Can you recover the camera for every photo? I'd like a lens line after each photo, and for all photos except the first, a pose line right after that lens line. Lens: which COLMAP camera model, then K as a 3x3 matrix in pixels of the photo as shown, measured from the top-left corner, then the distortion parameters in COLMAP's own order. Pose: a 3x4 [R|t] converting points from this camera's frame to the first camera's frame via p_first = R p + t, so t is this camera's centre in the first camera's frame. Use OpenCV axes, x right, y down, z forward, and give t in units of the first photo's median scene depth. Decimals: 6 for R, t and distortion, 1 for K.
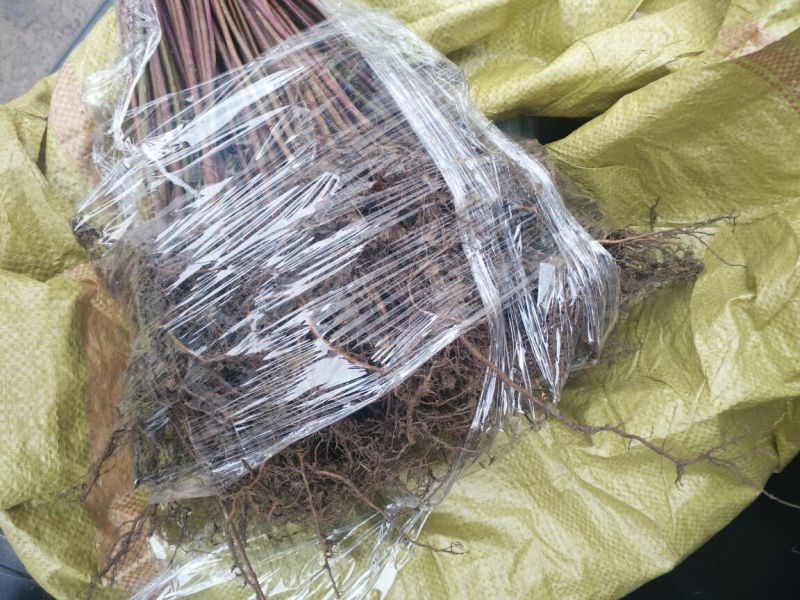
lens RADIAL K [[587.5, 0, 400.0], [0, 587.5, 300.0], [0, 0, 1]] dist [0.012925, -0.002695]
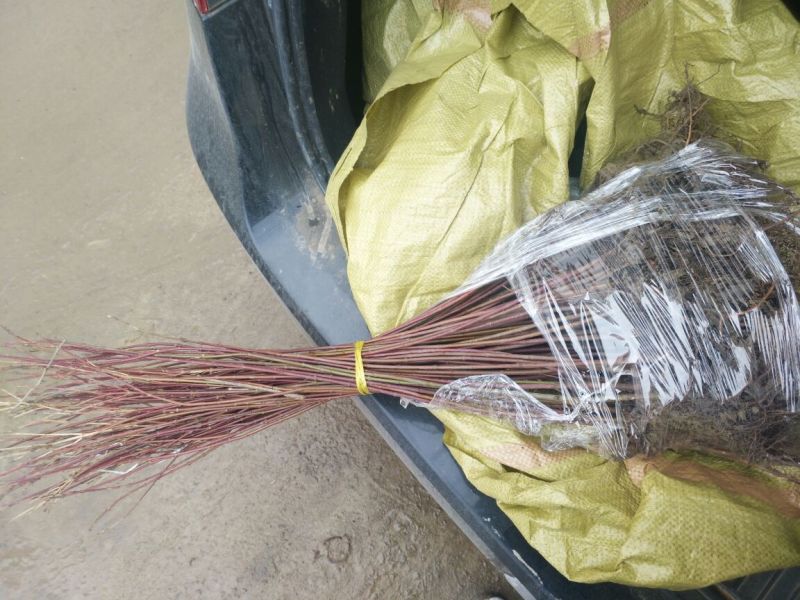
lens RADIAL K [[587.5, 0, 400.0], [0, 587.5, 300.0], [0, 0, 1]] dist [0.012925, -0.002695]
pose [[0.253166, -0.962644, 0.096035, -0.424580], [0.963784, 0.242367, -0.111258, -0.581780], [0.083826, 0.120724, 0.989141, -0.604332]]
